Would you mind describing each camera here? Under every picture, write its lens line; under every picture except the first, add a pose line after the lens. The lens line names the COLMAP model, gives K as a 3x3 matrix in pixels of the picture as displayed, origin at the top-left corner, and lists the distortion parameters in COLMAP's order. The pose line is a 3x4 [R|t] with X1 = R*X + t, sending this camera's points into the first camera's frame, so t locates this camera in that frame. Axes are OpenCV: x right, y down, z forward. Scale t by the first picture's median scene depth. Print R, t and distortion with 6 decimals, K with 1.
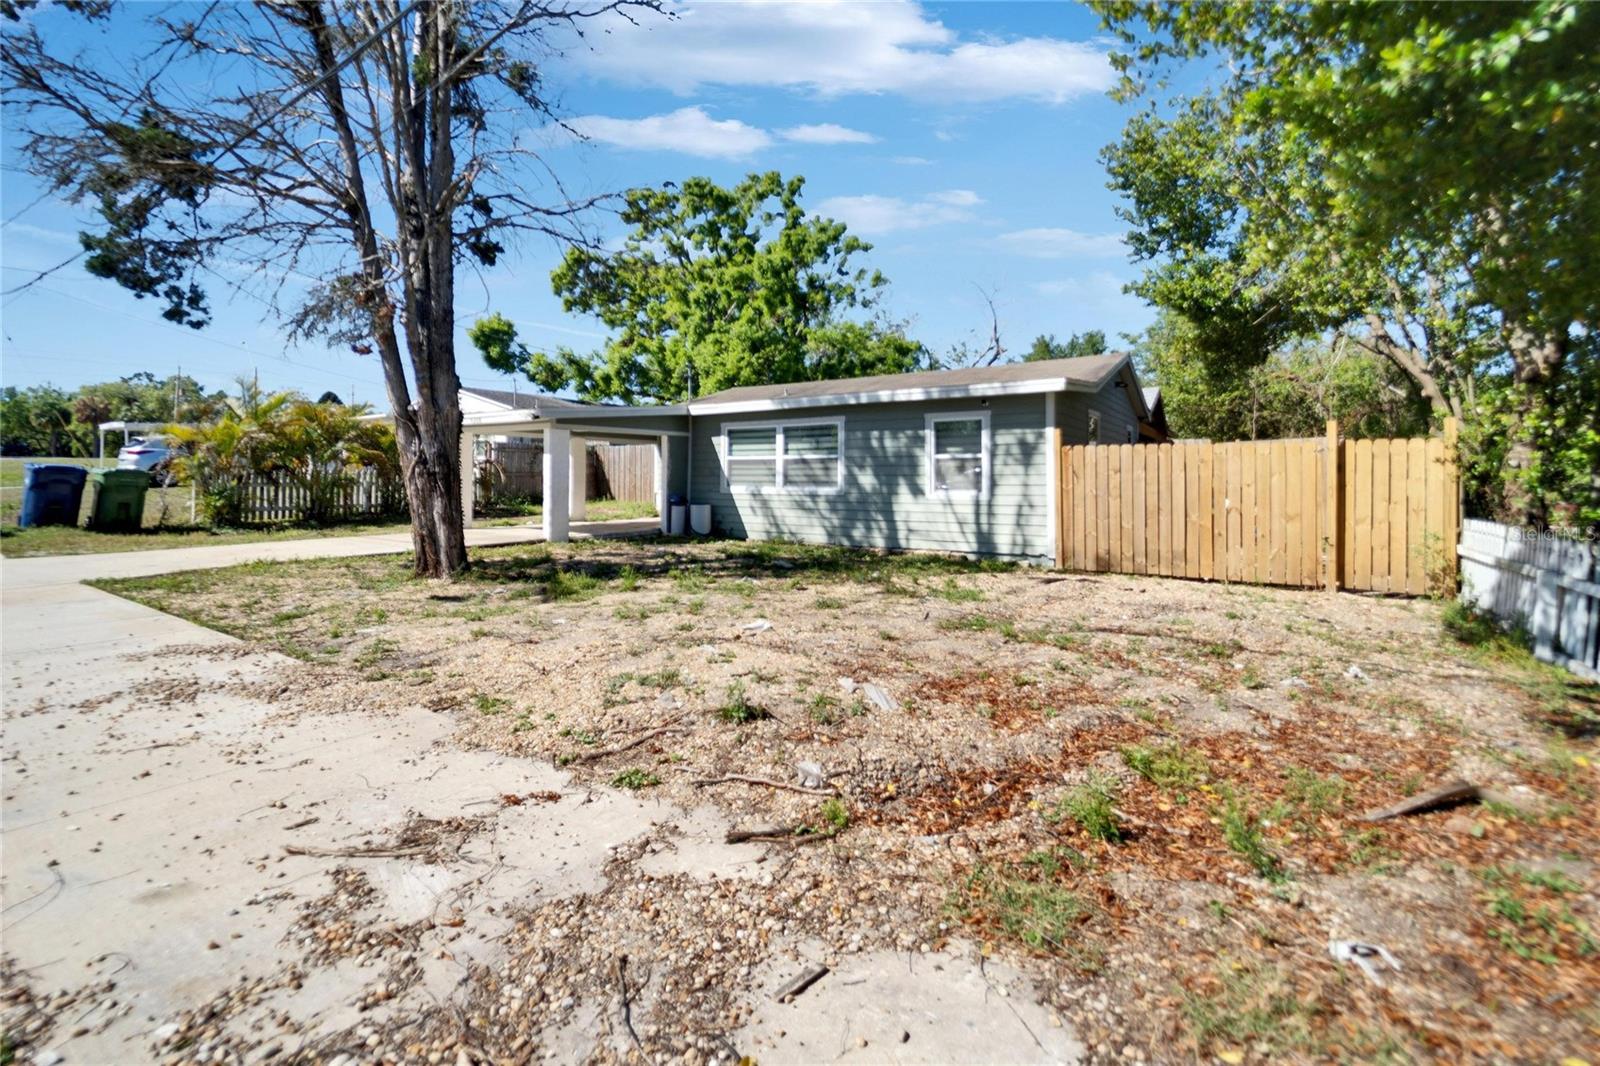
lens RADIAL K [[668.0, 0, 795.4], [0, 668.0, 491.7], [0, 0, 1]] dist [-0.000349, -0.000225]
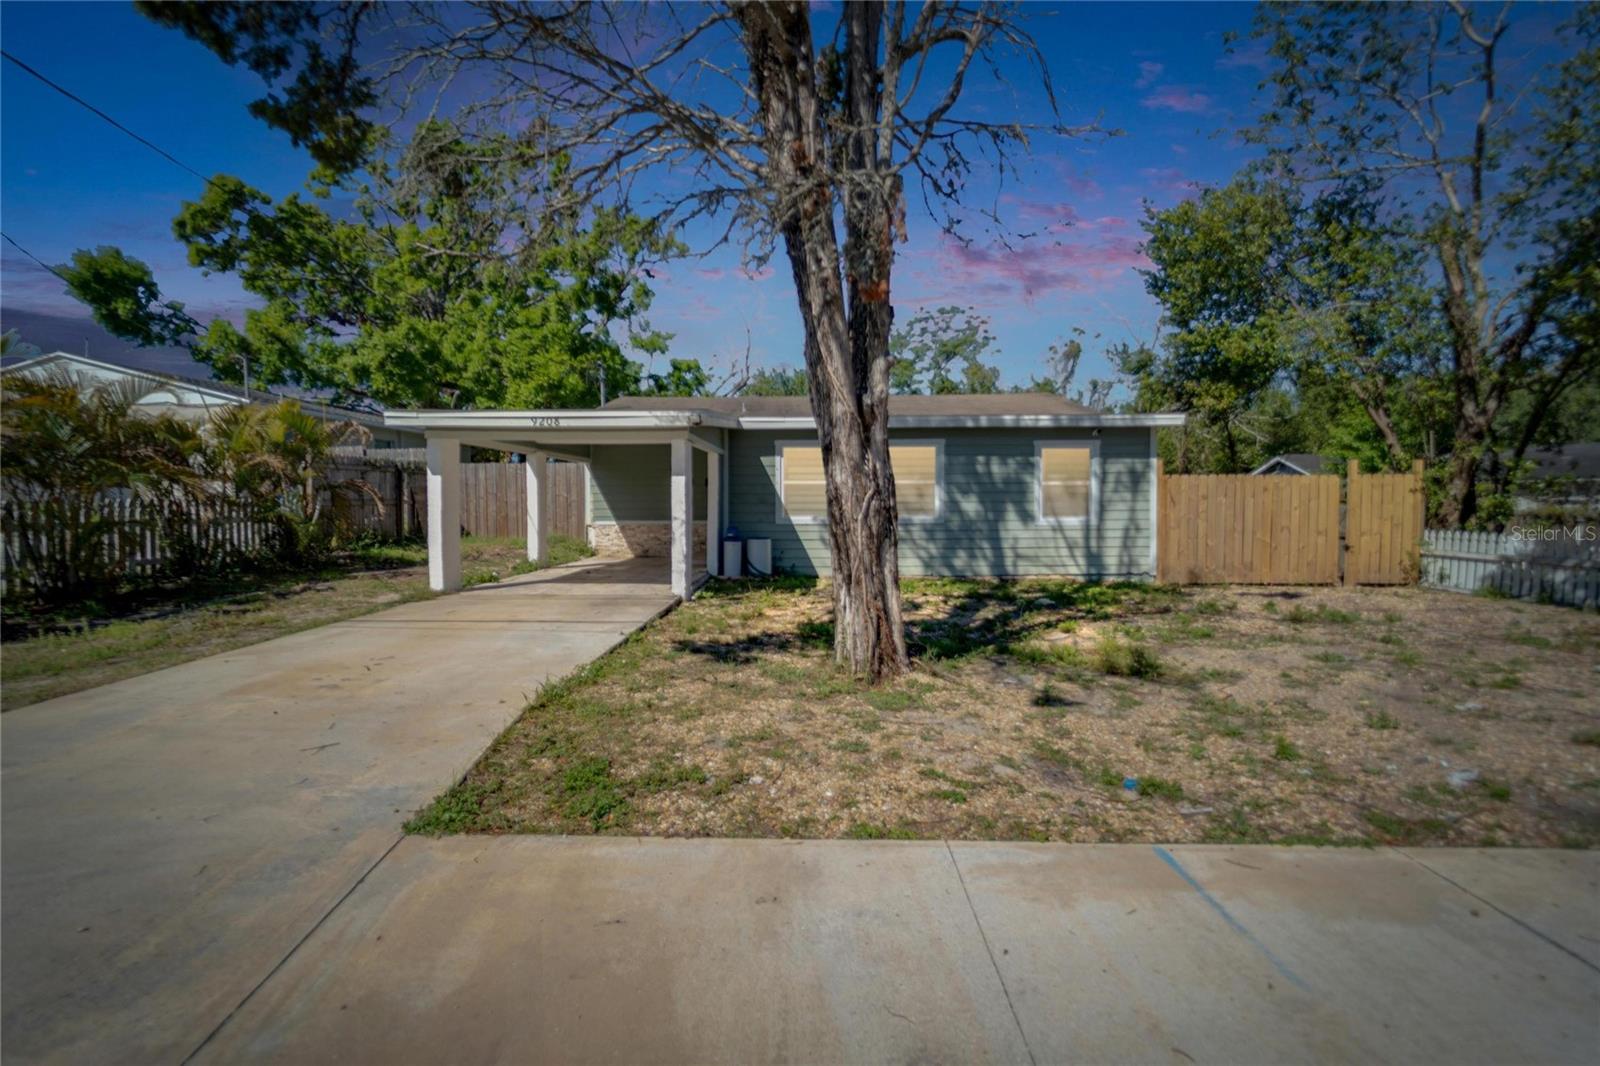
lens RADIAL K [[654.2, 0, 802.2], [0, 654.2, 555.3], [0, 0, 1]] dist [-0.001584, -0.000006]
pose [[0.850831, -0.044725, 0.523532, -0.611398], [0.016992, 0.998192, 0.057660, -0.006180], [-0.525164, -0.040163, 0.850053, 0.328806]]
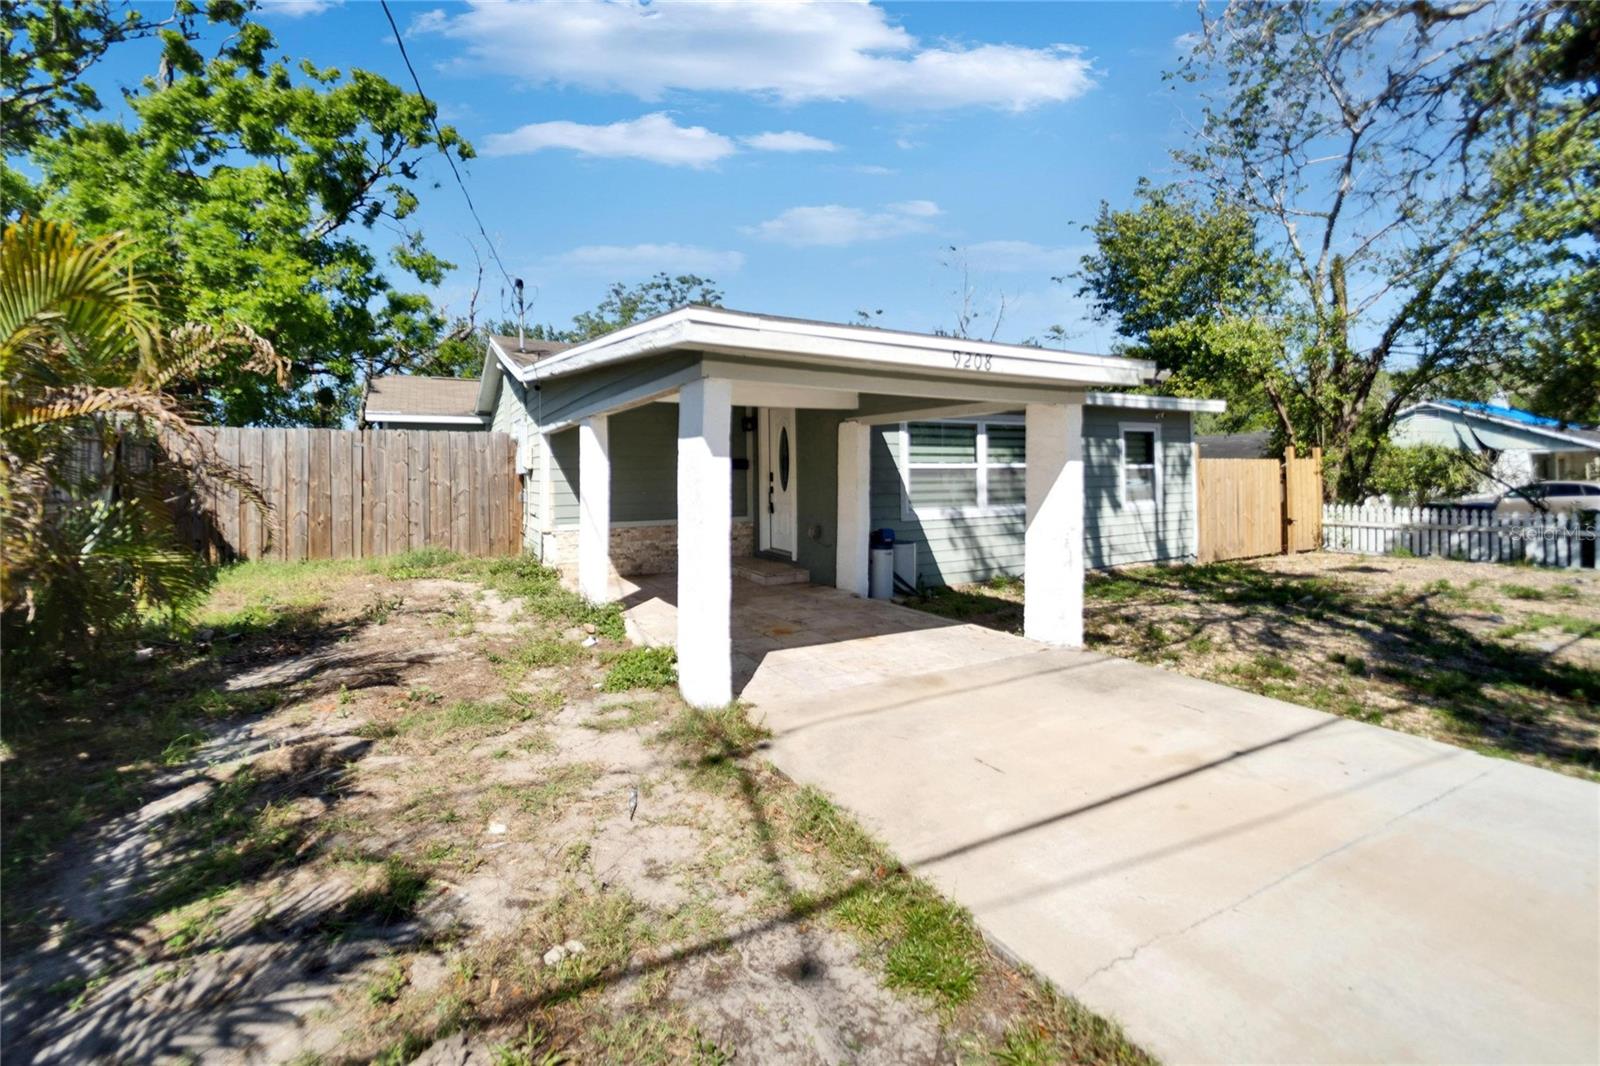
lens RADIAL K [[668.0, 0, 795.4], [0, 668.0, 491.7], [0, 0, 1]] dist [-0.000349, -0.000225]
pose [[0.473627, -0.026416, 0.880330, -0.842725], [0.035622, 0.999307, 0.010821, -0.042917], [-0.880005, 0.026233, 0.474239, 0.929667]]
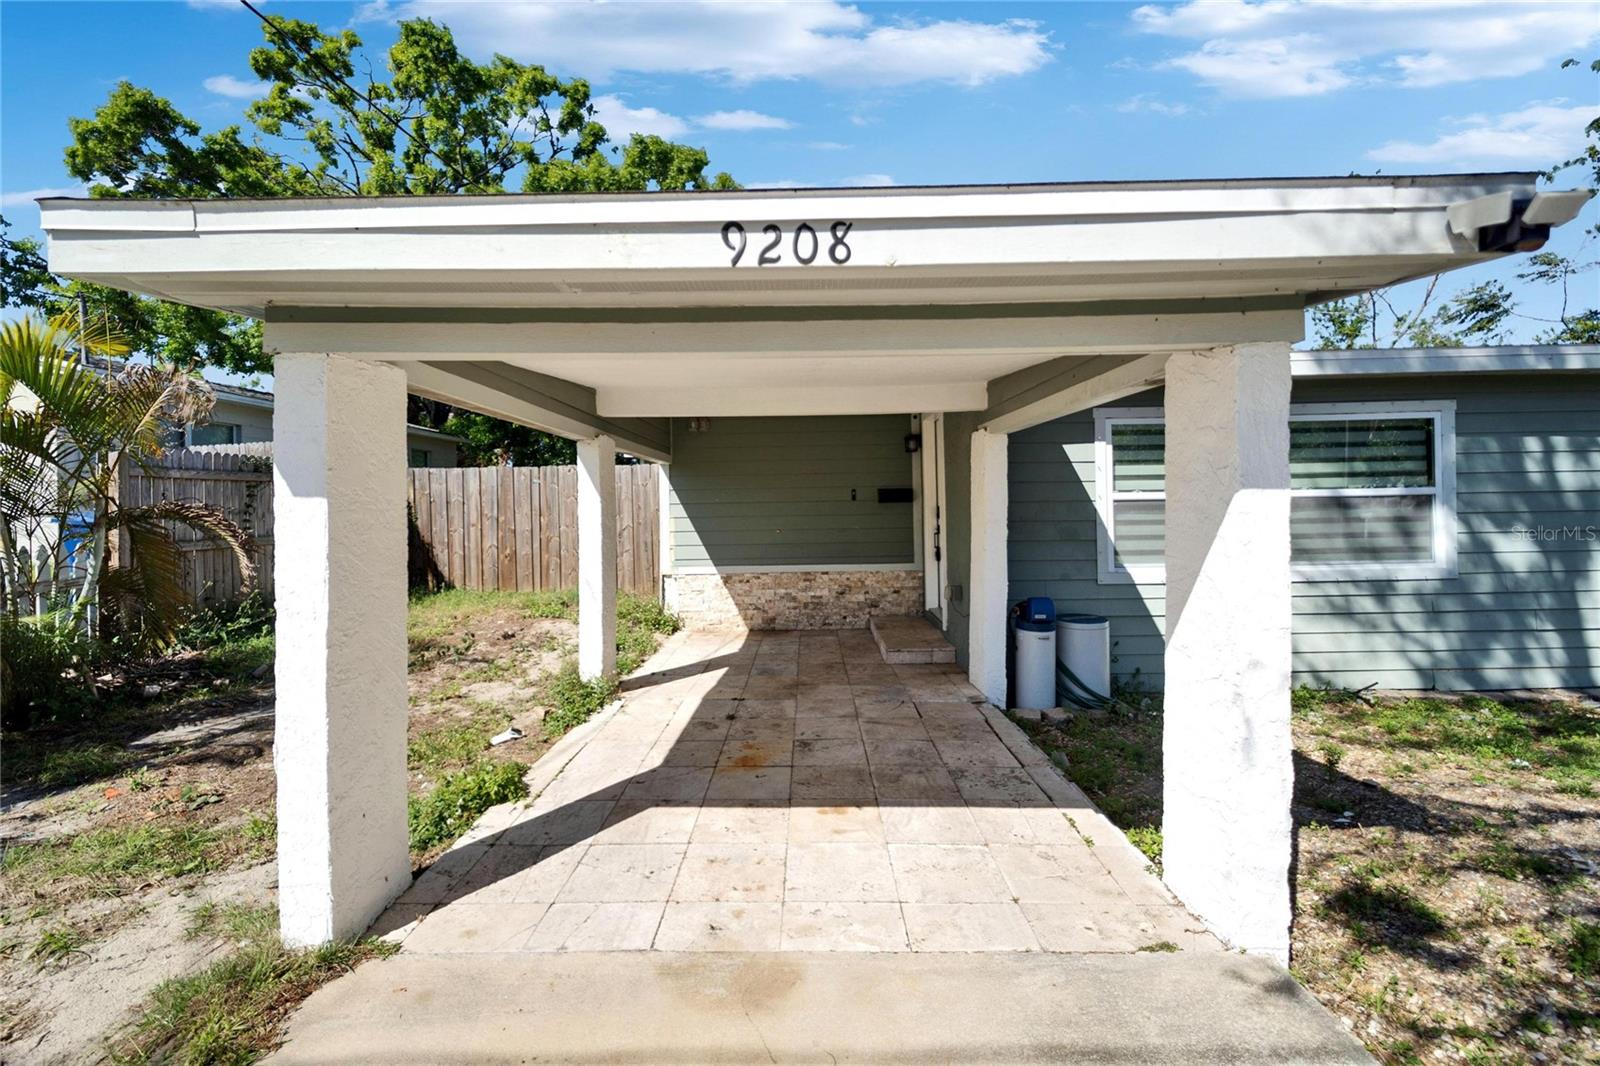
lens RADIAL K [[665.7, 0, 805.8], [0, 665.7, 517.6], [0, 0, 1]] dist [0.000159, 0.000036]
pose [[0.843322, -0.019282, 0.537062, -0.559691], [0.029263, 0.999521, -0.010065, -0.045873], [-0.536611, 0.024204, 0.843483, 0.894007]]
